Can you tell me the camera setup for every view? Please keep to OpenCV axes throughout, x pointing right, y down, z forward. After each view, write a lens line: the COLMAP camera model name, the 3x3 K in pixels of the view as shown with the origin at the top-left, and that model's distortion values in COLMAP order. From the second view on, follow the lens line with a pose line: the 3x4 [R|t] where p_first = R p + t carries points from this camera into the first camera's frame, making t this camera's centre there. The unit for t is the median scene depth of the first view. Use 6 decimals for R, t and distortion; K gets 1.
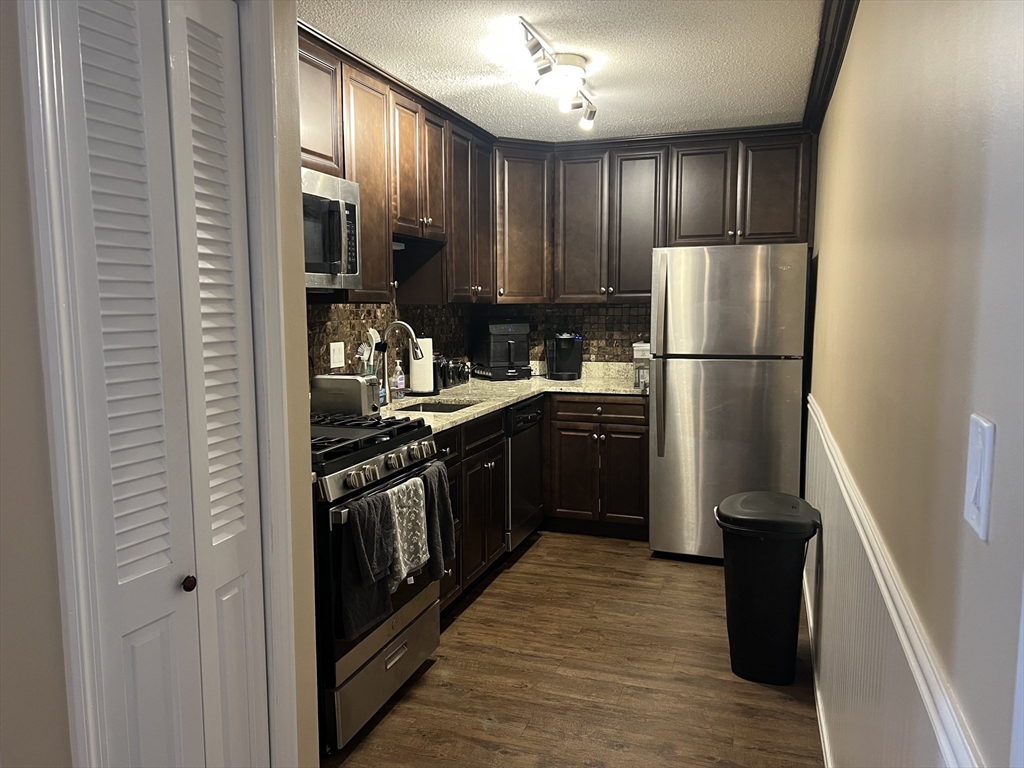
lens RADIAL K [[774.4, 0, 512.0], [0, 774.4, 384.0], [0, 0, 1]] dist [0.092613, -0.130318]
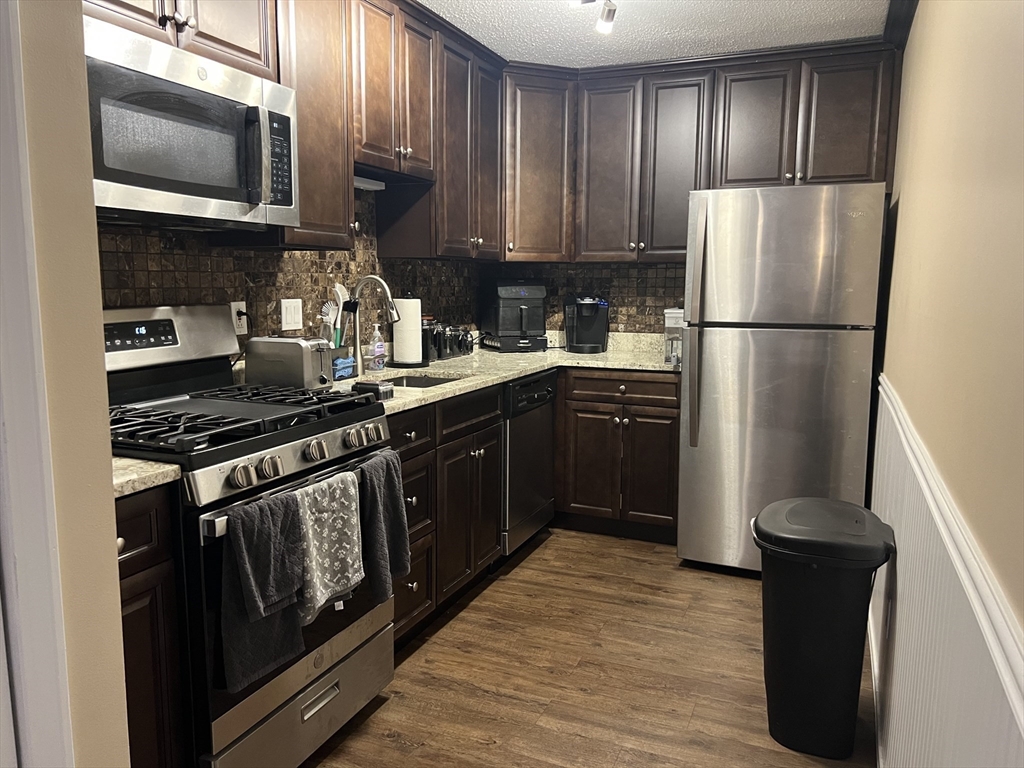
lens RADIAL K [[782.3, 0, 512.0], [0, 782.3, 384.0], [0, 0, 1]] dist [0.029629, 0.000075]
pose [[0.997347, 0.020443, -0.069867, 0.059588], [-0.018387, 0.999382, 0.029946, 0.006116], [0.070436, -0.028582, 0.997107, 0.170487]]
